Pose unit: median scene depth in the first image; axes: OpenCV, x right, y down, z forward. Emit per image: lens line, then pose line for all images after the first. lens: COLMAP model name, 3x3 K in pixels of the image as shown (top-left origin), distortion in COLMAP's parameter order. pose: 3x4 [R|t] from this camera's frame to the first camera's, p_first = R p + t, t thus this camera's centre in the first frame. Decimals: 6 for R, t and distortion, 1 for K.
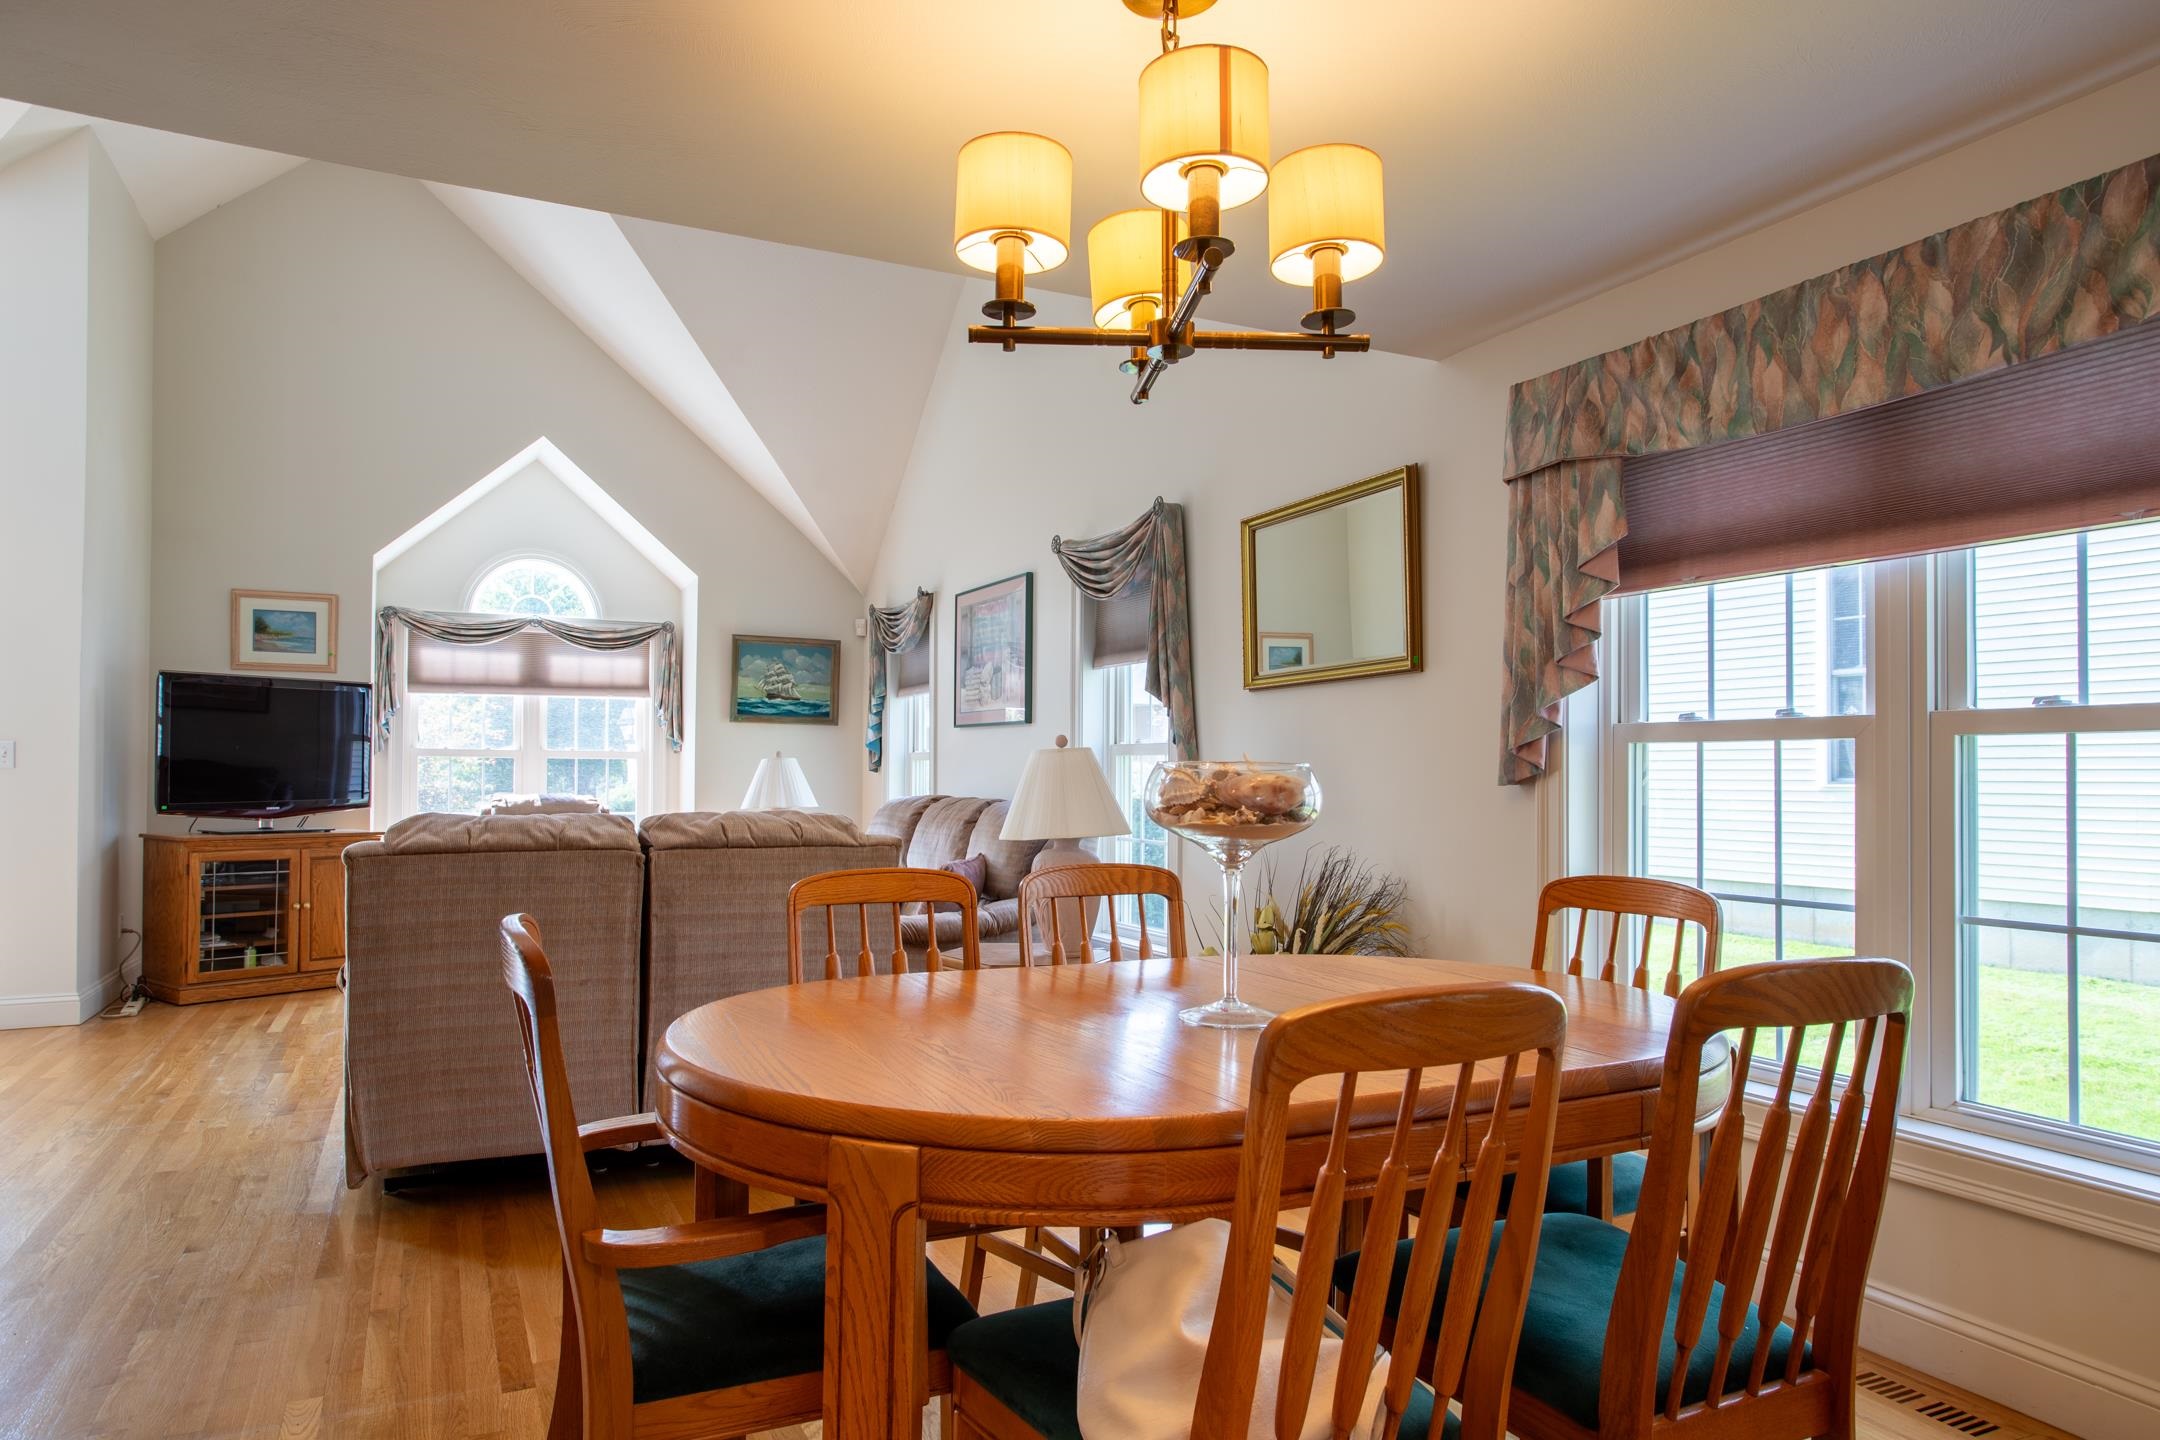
lens RADIAL K [[1308.6, 0, 1004.9], [0, 1308.6, 759.0], [0, 0, 1]] dist [-0.031792, 0.044459]
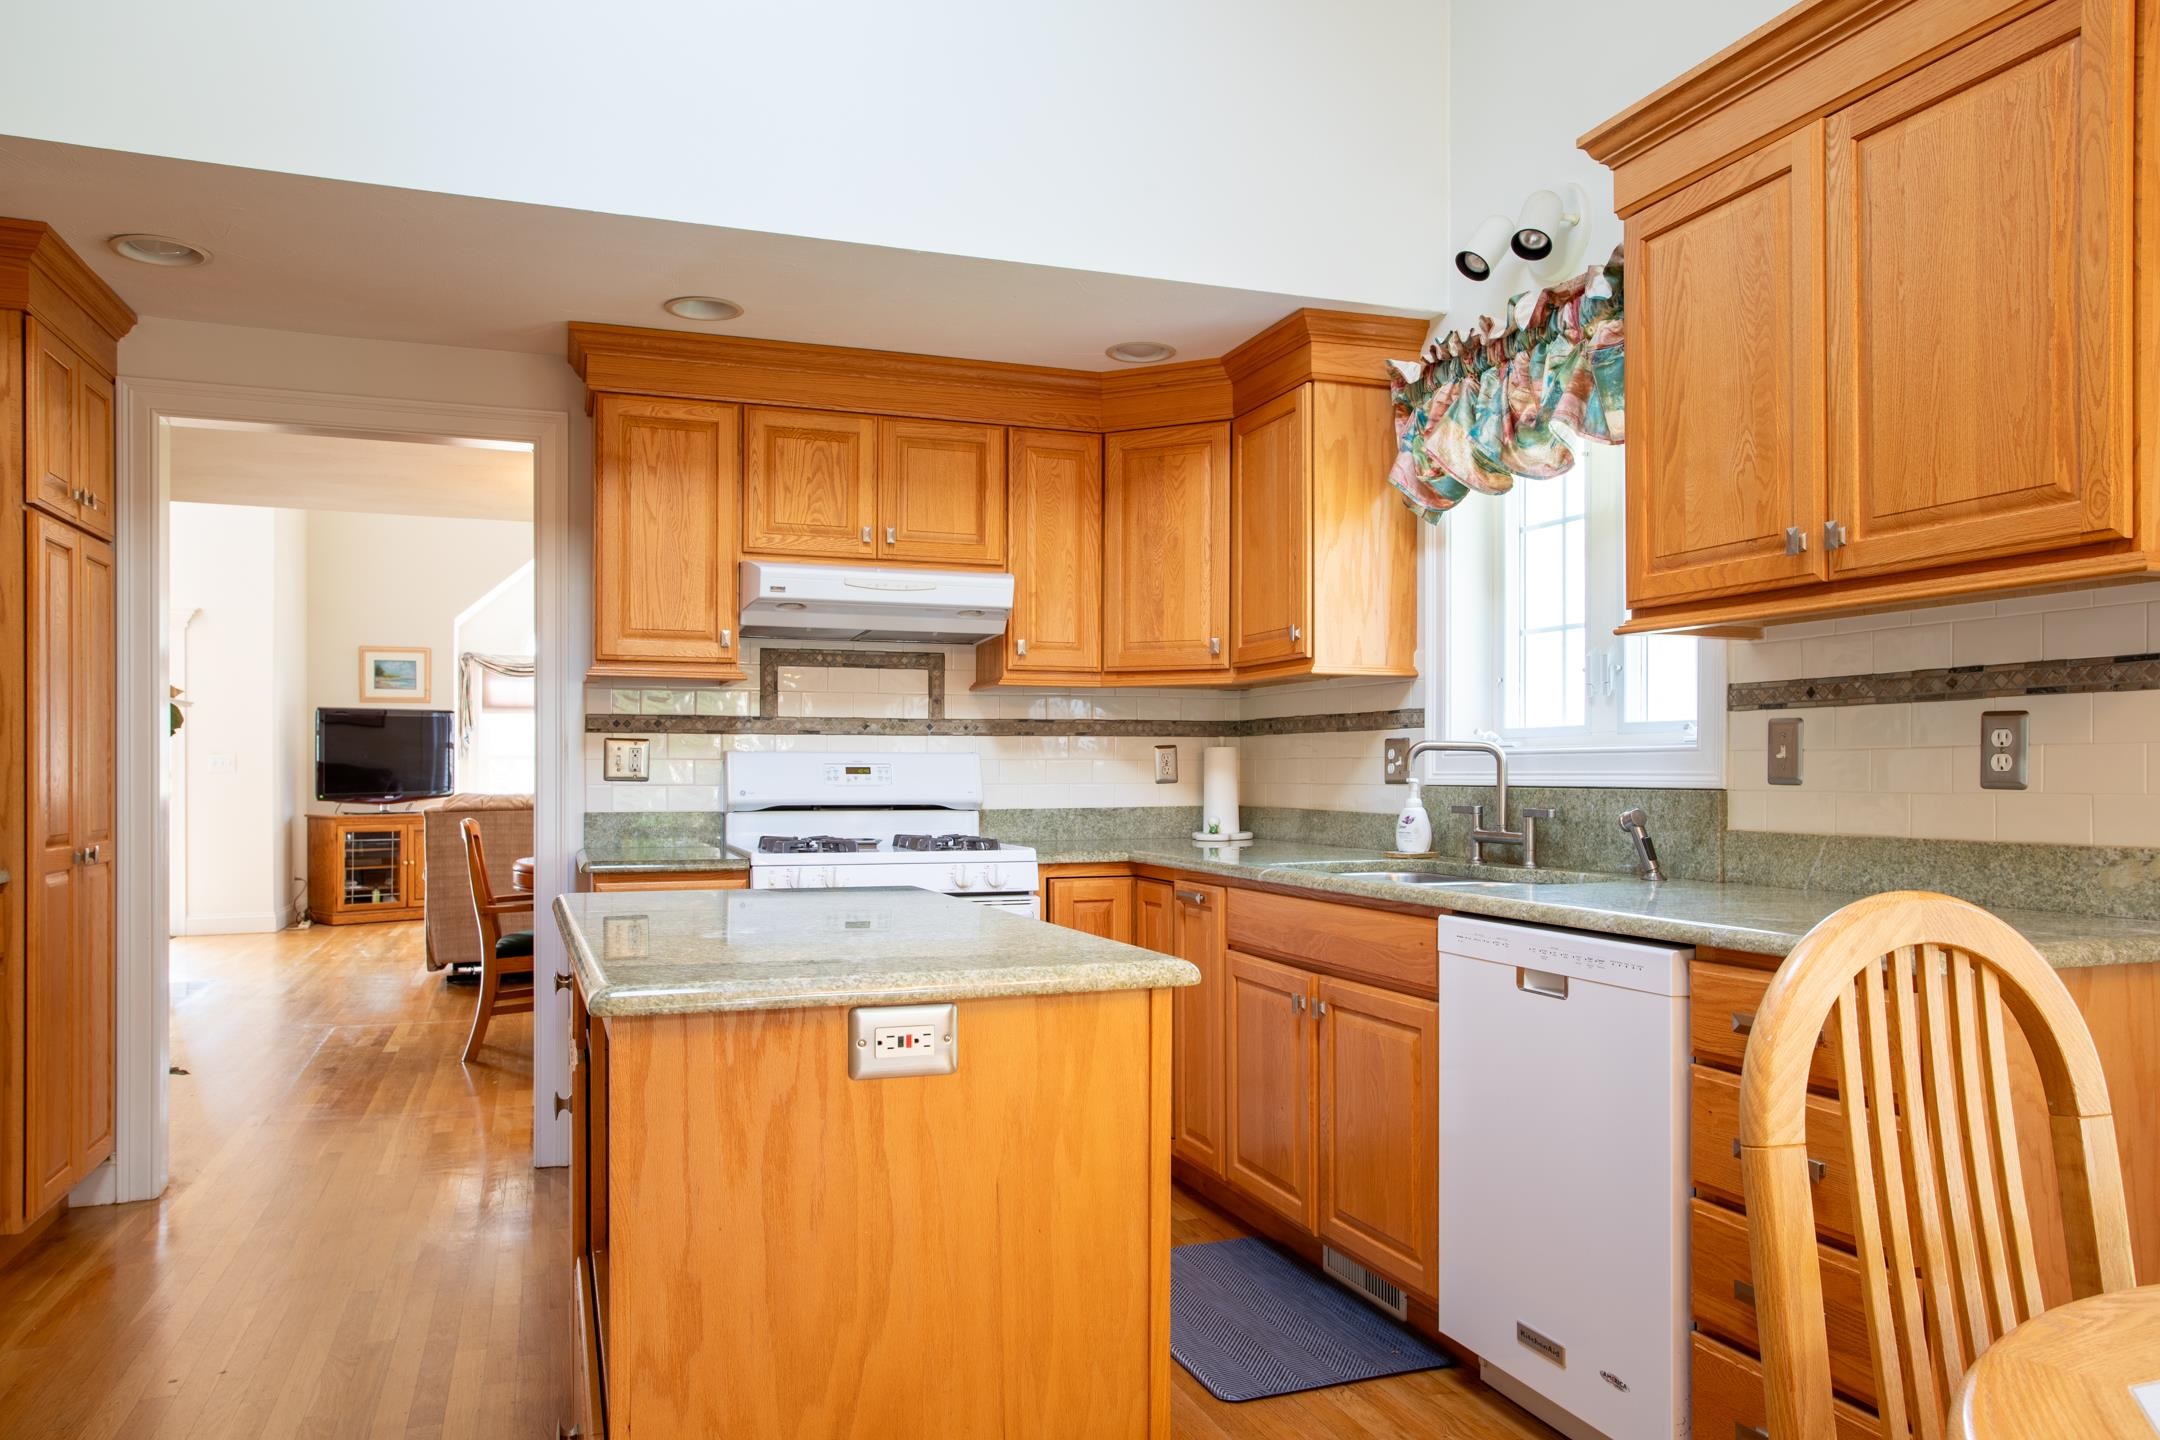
lens RADIAL K [[1493.5, 0, 1072.9], [0, 1493.5, 769.6], [0, 0, 1]] dist [-0.024236, 0.067361]
pose [[0.996808, -0.007755, -0.079455, 0.351165], [0.008746, 0.999888, 0.012132, -0.007513], [0.079352, -0.012788, 0.996765, -0.633938]]
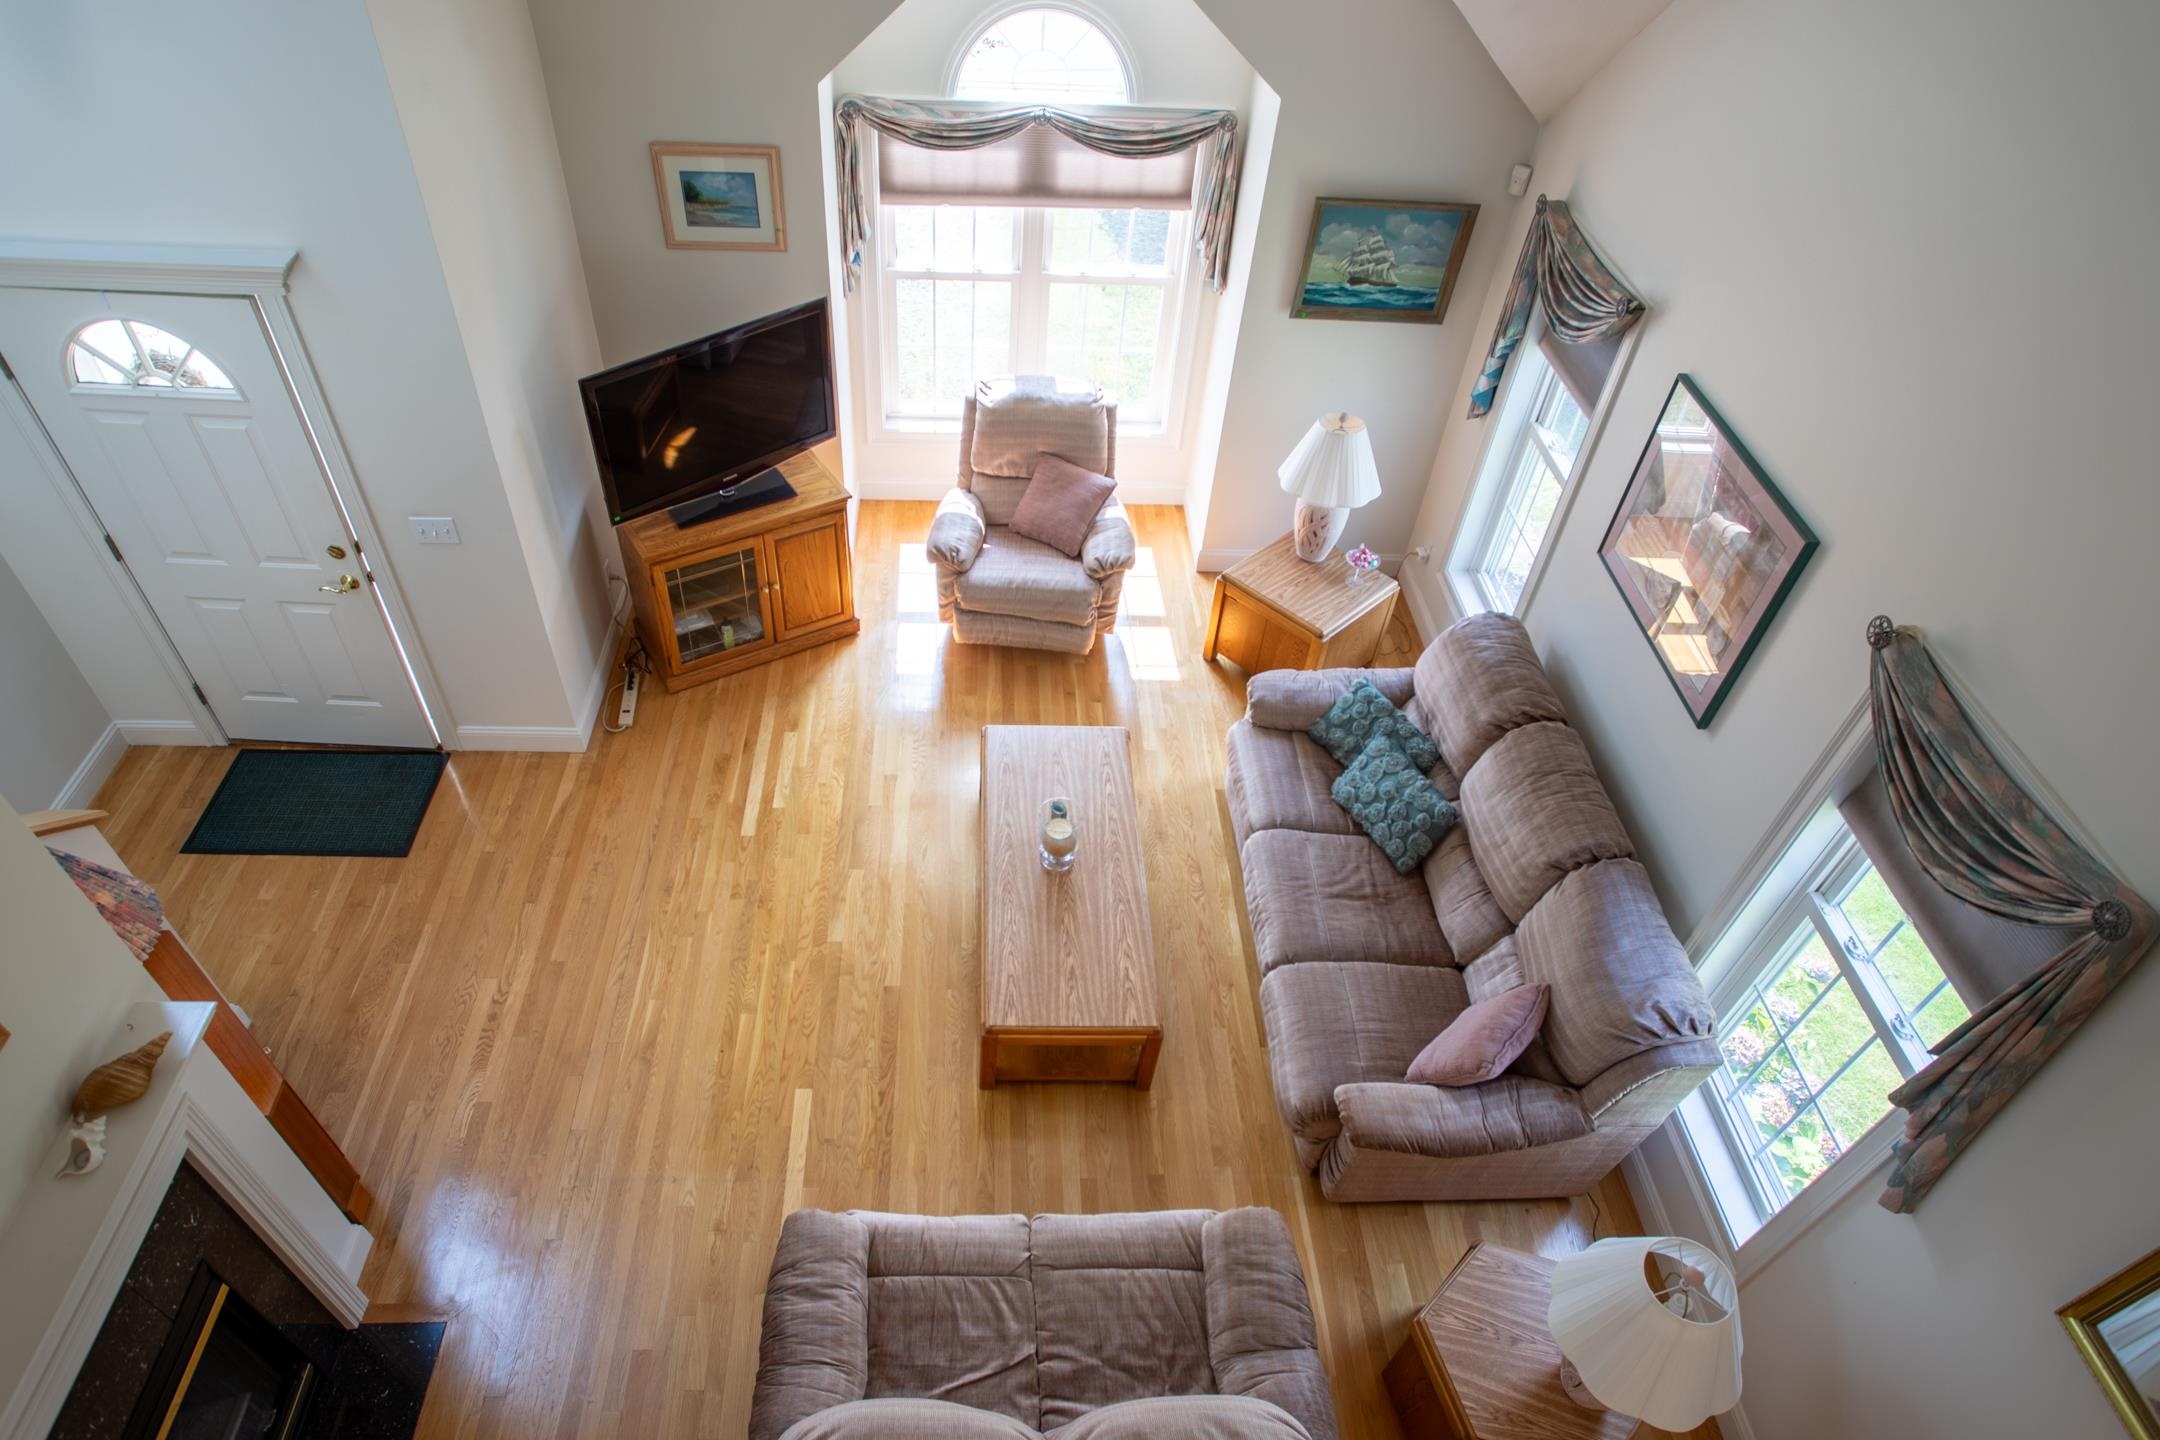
lens RADIAL K [[1259.0, 0, 1009.0], [0, 1259.0, 757.9], [0, 0, 1]] dist [-0.026171, 0.000444]
pose [[0.920701, 0.296152, -0.254174, -0.131565], [-0.024688, 0.694170, 0.719388, -0.435630], [0.389488, -0.656066, 0.646434, 0.421590]]
